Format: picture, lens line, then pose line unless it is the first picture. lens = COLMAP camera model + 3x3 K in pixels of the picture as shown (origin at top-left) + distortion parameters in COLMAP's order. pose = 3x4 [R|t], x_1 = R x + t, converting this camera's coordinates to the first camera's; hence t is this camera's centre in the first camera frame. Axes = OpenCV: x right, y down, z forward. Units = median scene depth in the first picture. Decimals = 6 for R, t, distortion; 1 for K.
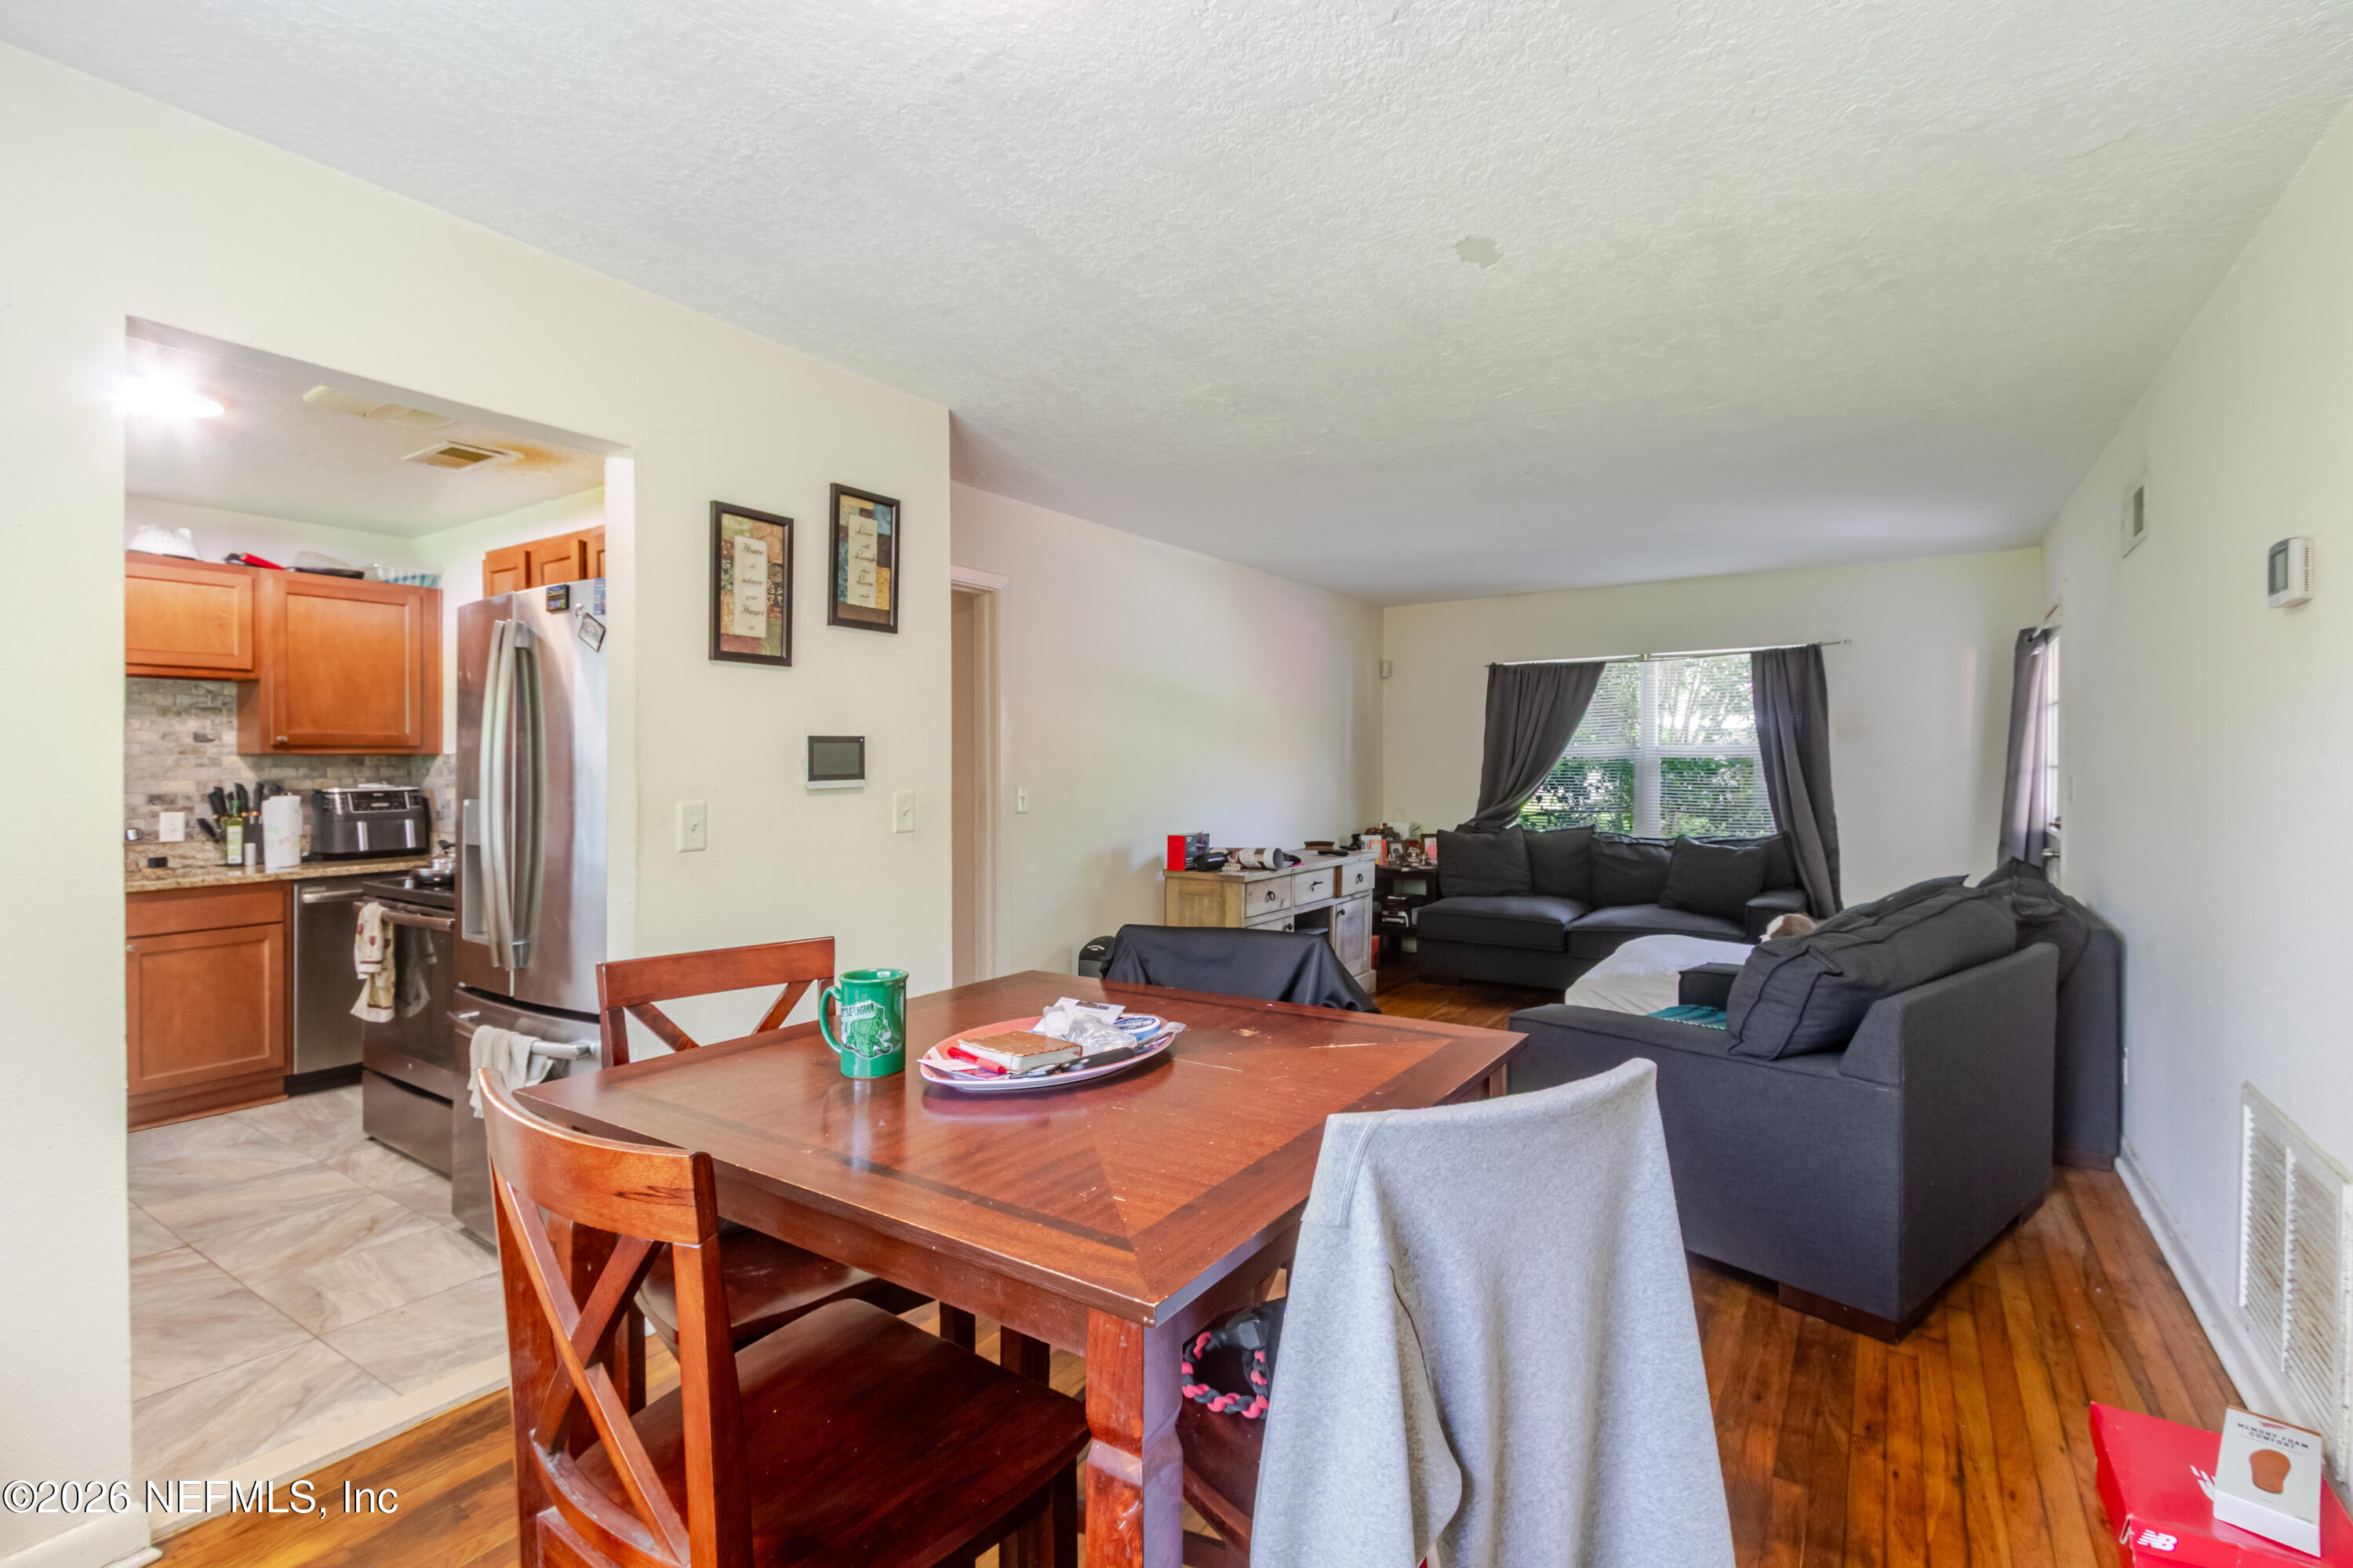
lens RADIAL K [[1083.8, 0, 1175.1], [0, 1083.8, 762.6], [0, 0, 1]] dist [0.000803, -0.001102]
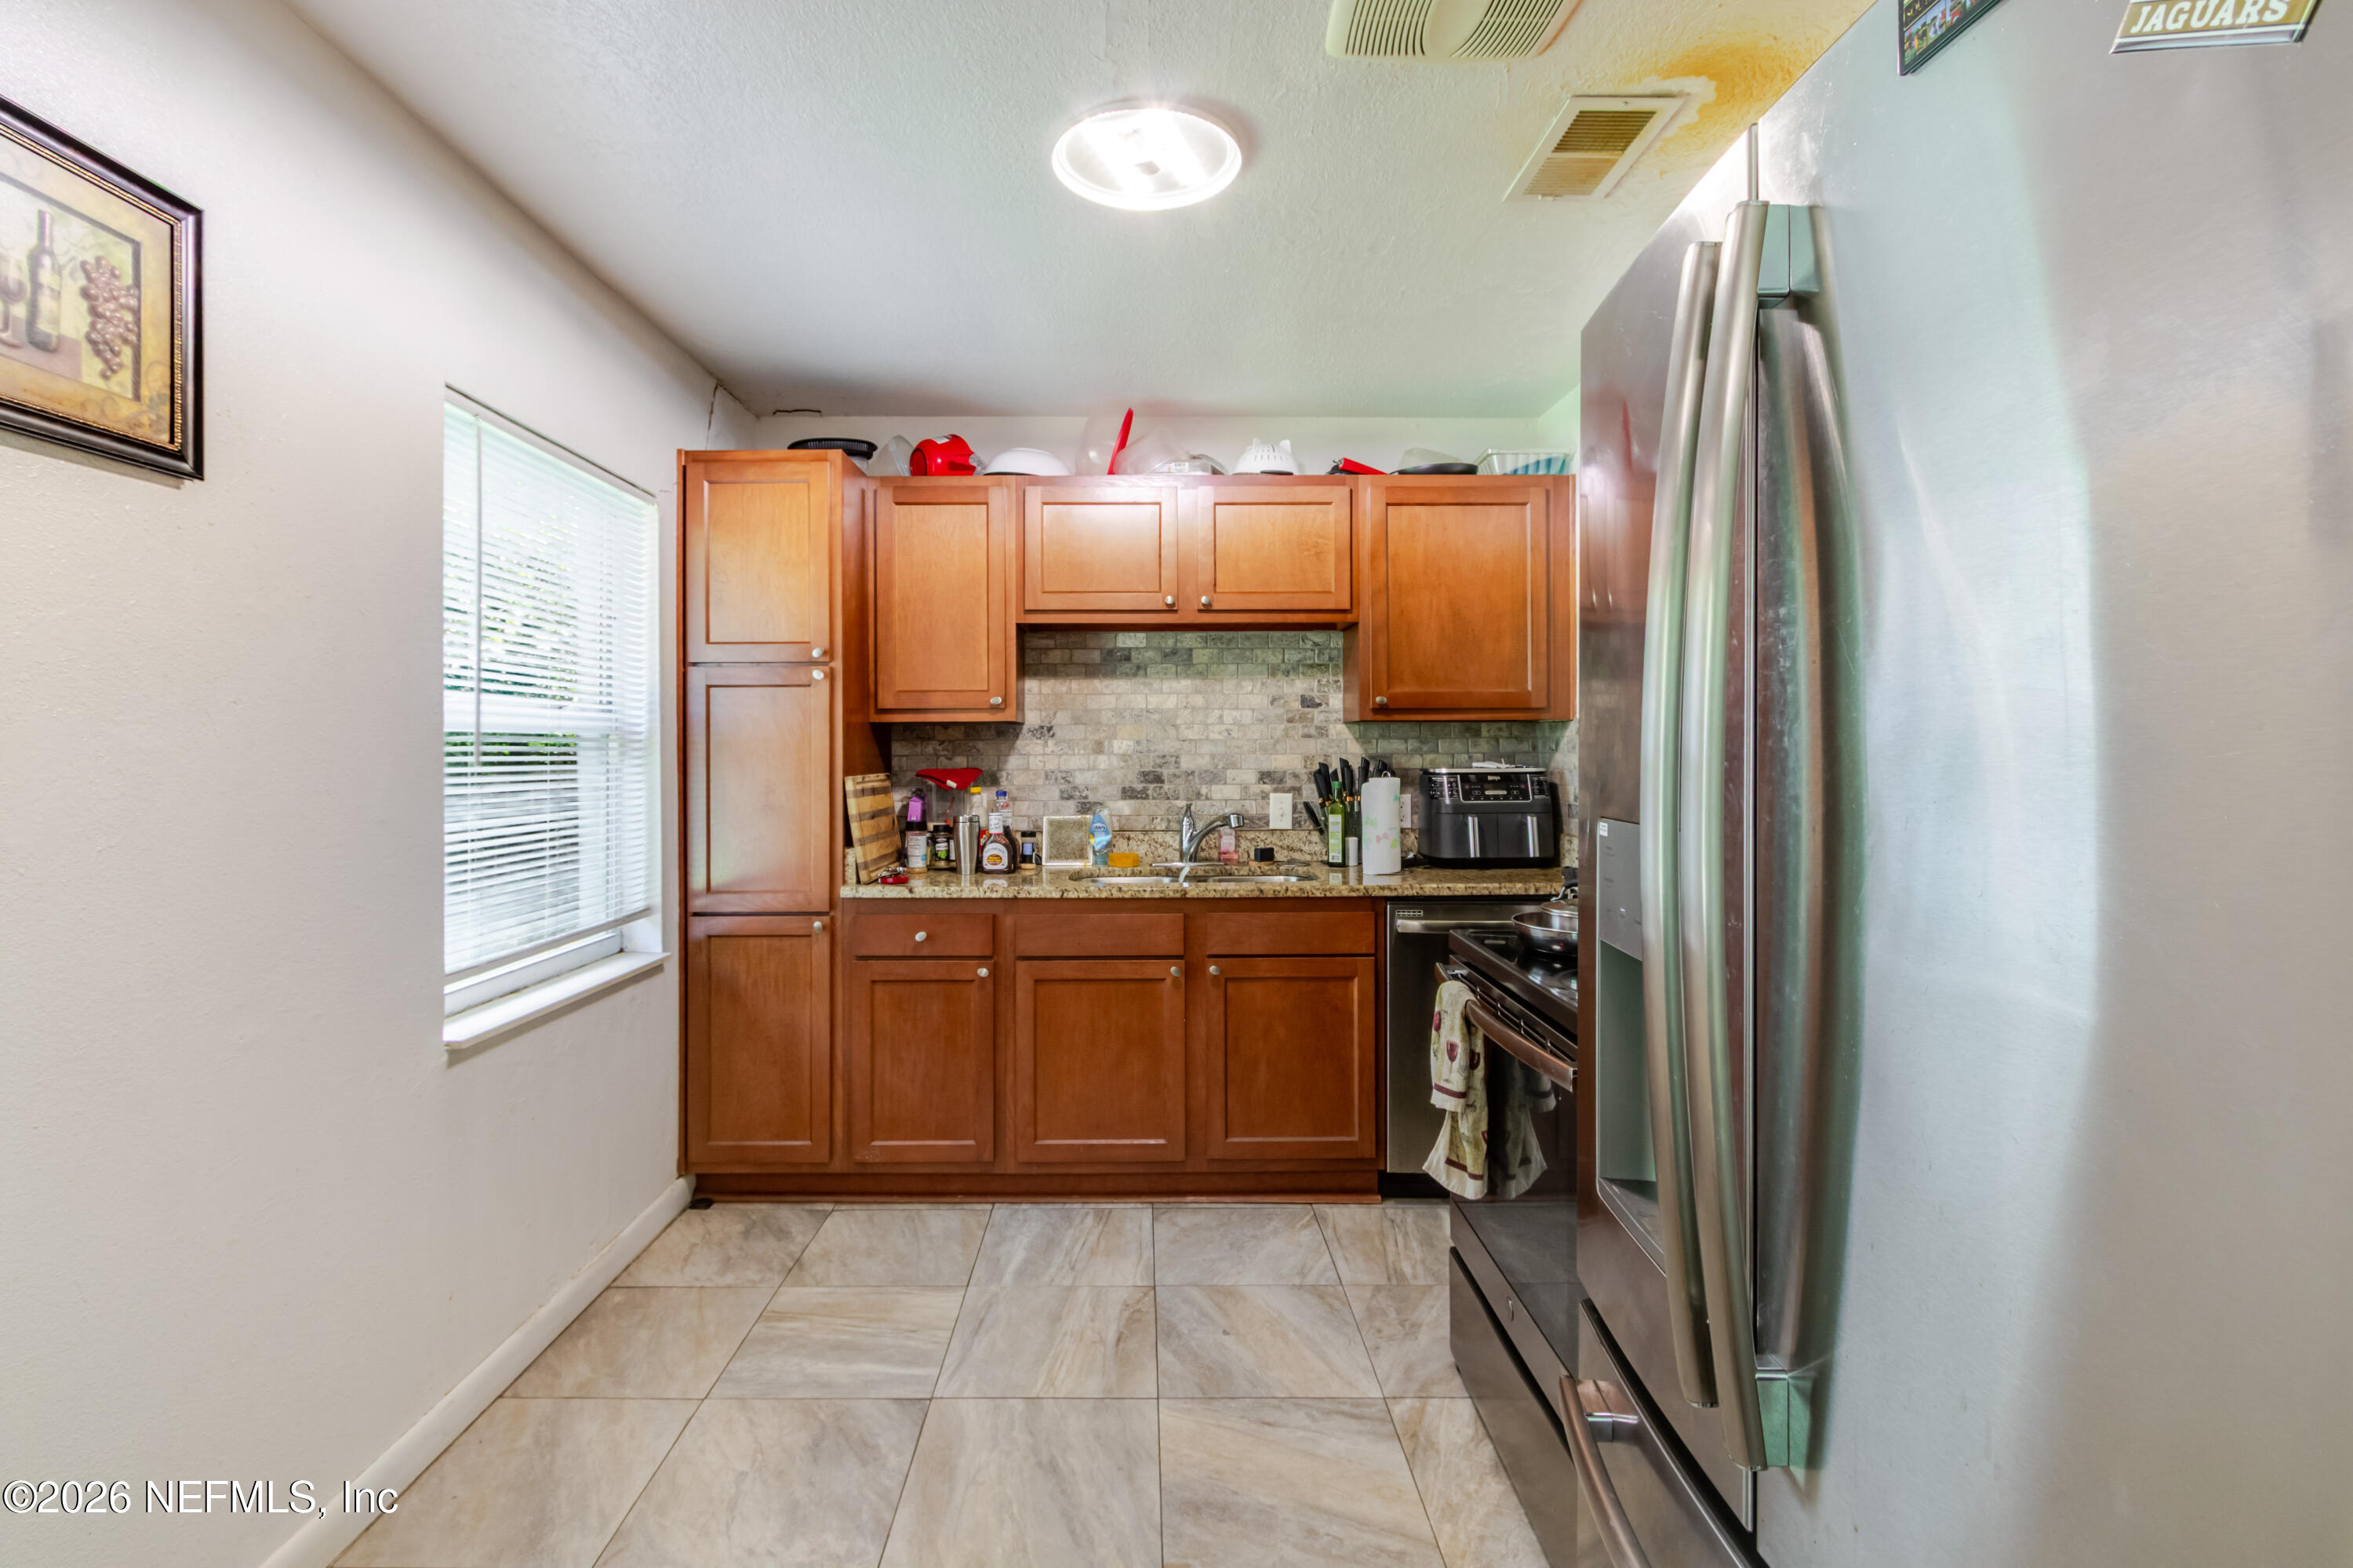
lens RADIAL K [[1083.8, 0, 1141.6], [0, 1083.8, 731.7], [0, 0, 1]] dist [0.000803, -0.001102]
pose [[0.550771, -0.004843, -0.834643, -0.295333], [0.001198, 0.999987, -0.005011, 0.003241], [0.834656, 0.001760, 0.550769, 0.455007]]
